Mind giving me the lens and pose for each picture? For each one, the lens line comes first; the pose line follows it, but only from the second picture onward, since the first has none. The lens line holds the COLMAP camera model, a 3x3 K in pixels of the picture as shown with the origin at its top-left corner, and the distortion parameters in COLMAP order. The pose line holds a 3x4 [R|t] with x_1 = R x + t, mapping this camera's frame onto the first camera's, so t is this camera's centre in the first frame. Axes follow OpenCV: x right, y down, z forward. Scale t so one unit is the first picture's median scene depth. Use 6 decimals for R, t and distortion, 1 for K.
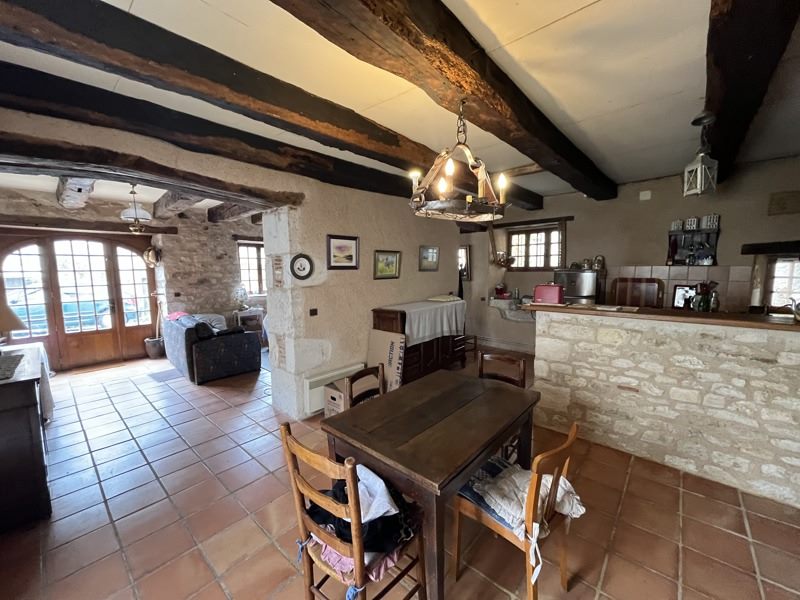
lens RADIAL K [[321.3, 0, 398.4], [0, 321.3, 300.9], [0, 0, 1]] dist [-0.002075, -0.000025]
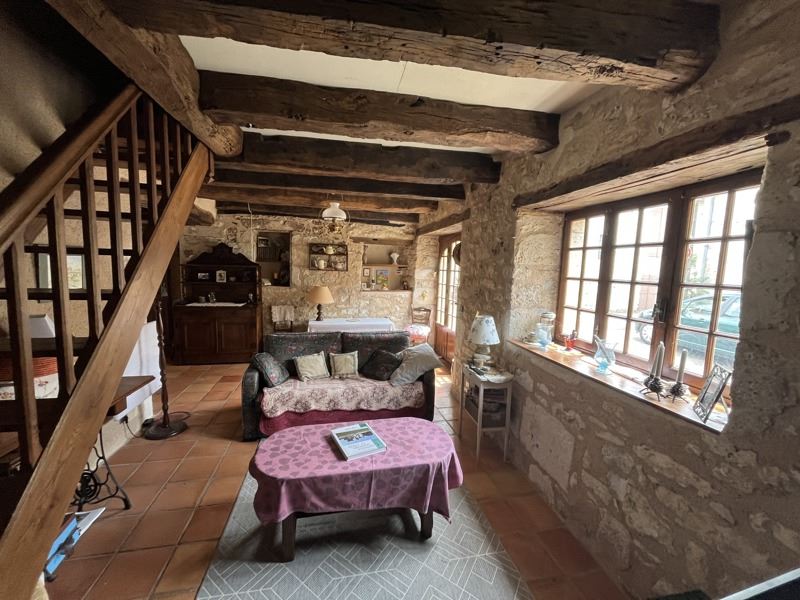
lens RADIAL K [[321.3, 0, 401.9], [0, 321.3, 298.4], [0, 0, 1]] dist [-0.002075, -0.000025]
pose [[-0.586449, 0.073332, -0.806660, -0.066066], [-0.108749, 0.979748, 0.168129, -0.146821], [0.802653, 0.186323, -0.566597, 1.327362]]
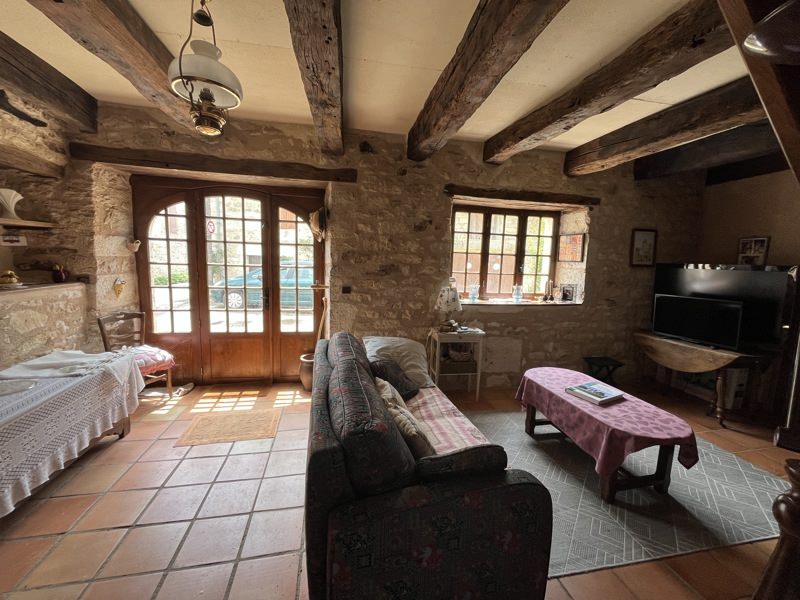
lens RADIAL K [[321.3, 0, 394.2], [0, 321.3, 299.5], [0, 0, 1]] dist [-0.002075, -0.000025]
pose [[0.797540, 0.111302, -0.592909, -0.288760], [-0.105501, 0.993420, 0.044574, -0.038007], [0.593969, 0.027002, 0.804035, 0.611107]]
